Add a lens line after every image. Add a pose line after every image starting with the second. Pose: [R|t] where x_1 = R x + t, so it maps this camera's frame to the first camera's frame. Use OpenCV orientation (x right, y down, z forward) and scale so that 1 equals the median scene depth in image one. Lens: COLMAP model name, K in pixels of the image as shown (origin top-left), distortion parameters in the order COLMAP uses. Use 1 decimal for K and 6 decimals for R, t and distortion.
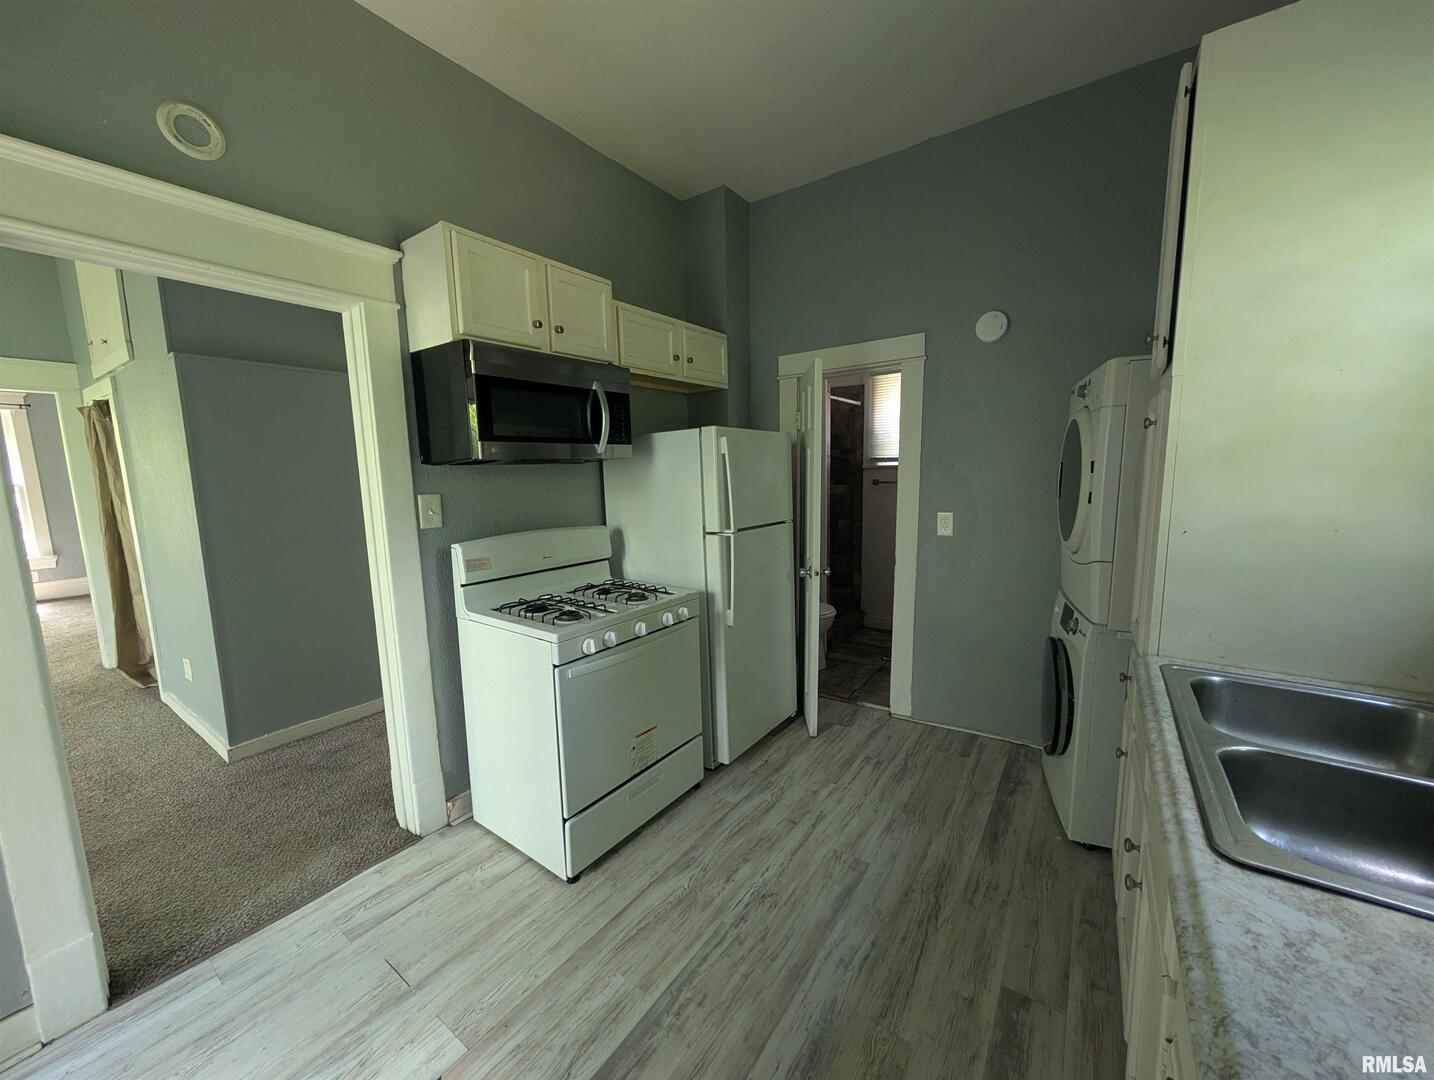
lens RADIAL K [[541.2, 0, 715.7], [0, 541.2, 541.9], [0, 0, 1]] dist [0.001534, 0.000017]
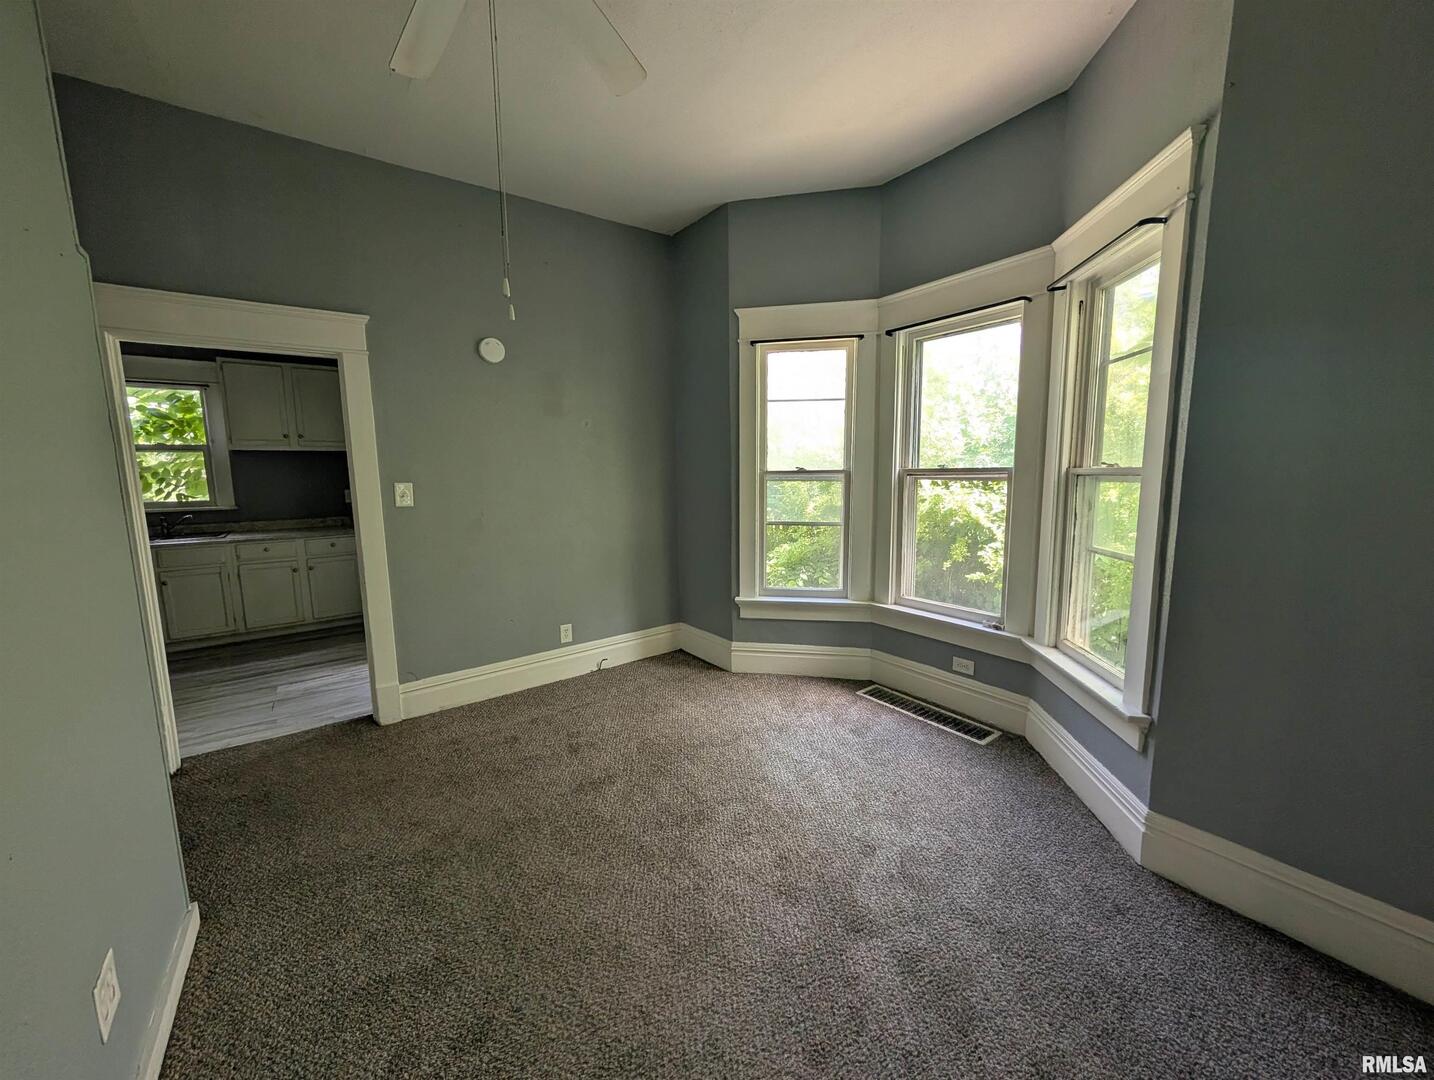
lens RADIAL K [[543.1, 0, 717.7], [0, 543.1, 540.4], [0, 0, 1]] dist [0.000210, 0.000211]
pose [[-0.946054, -0.010686, 0.323832, -2.511877], [0.074815, 0.965243, 0.250419, -0.200542], [-0.315252, 0.261137, -0.912372, 1.914091]]
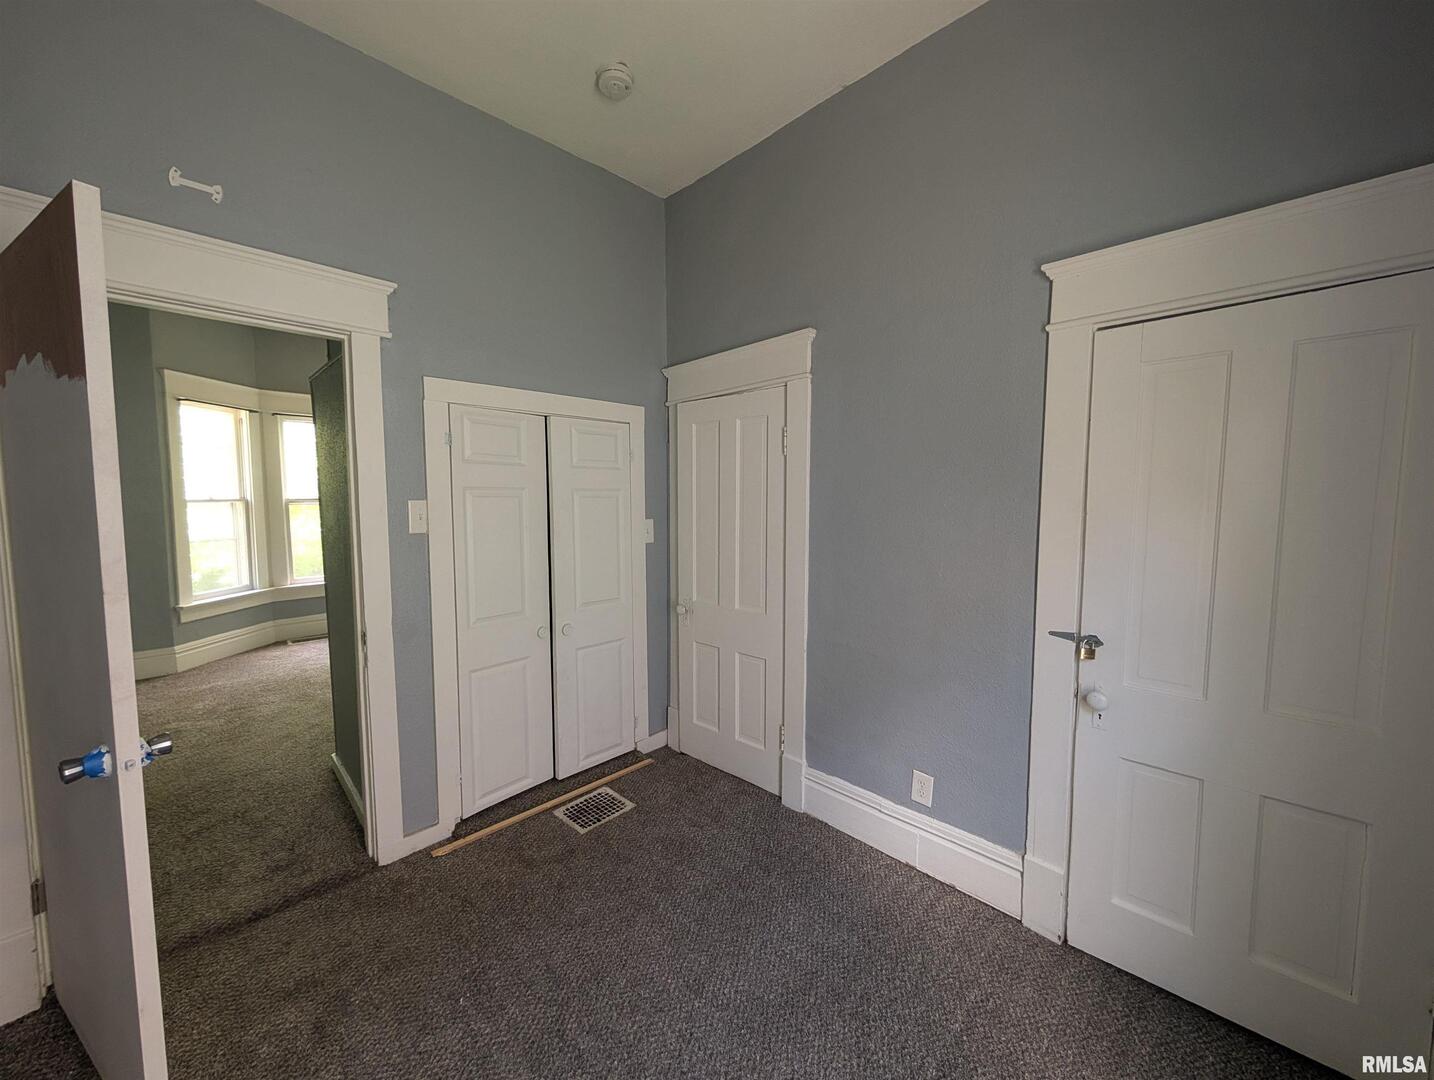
lens RADIAL K [[543.1, 0, 717.7], [0, 543.1, 540.4], [0, 0, 1]] dist [0.000210, 0.000211]
pose [[-0.177947, 0.100378, -0.978907, -0.084882], [-0.129631, 0.983723, 0.124436, -0.366015], [0.975464, 0.149040, -0.162039, 2.735215]]
